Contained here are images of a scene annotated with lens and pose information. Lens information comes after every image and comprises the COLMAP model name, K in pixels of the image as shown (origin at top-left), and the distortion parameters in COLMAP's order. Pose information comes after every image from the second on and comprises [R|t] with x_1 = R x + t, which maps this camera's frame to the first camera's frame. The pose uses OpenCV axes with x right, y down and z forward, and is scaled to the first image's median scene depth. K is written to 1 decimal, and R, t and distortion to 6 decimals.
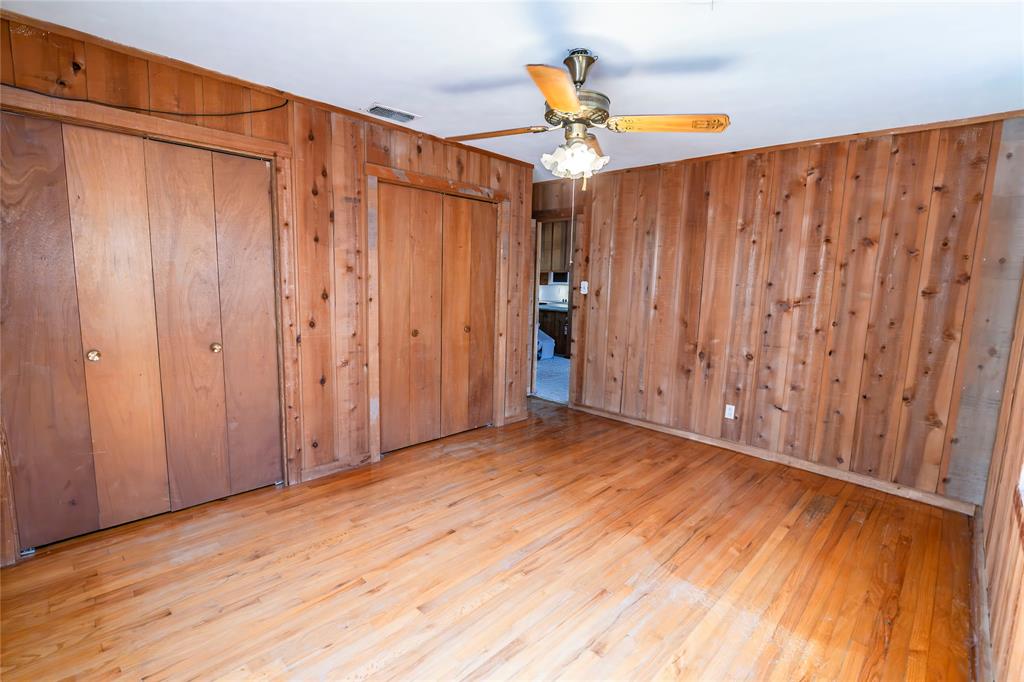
lens RADIAL K [[469.4, 0, 511.2], [0, 469.4, 342.3], [0, 0, 1]] dist [-0.005965, 0.000442]
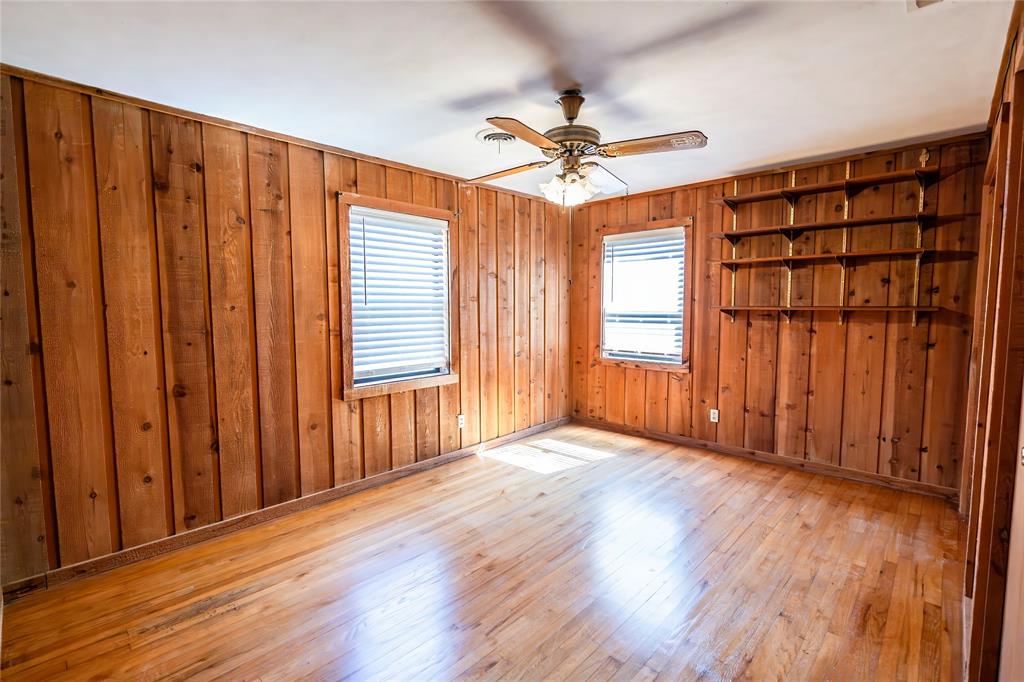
lens RADIAL K [[469.4, 0, 511.2], [0, 469.4, 342.3], [0, 0, 1]] dist [-0.005965, 0.000442]
pose [[-0.999427, -0.026898, -0.020530, 0.244439], [-0.030658, 0.976572, 0.212996, -0.223998], [0.014320, 0.213504, -0.976837, 1.806694]]
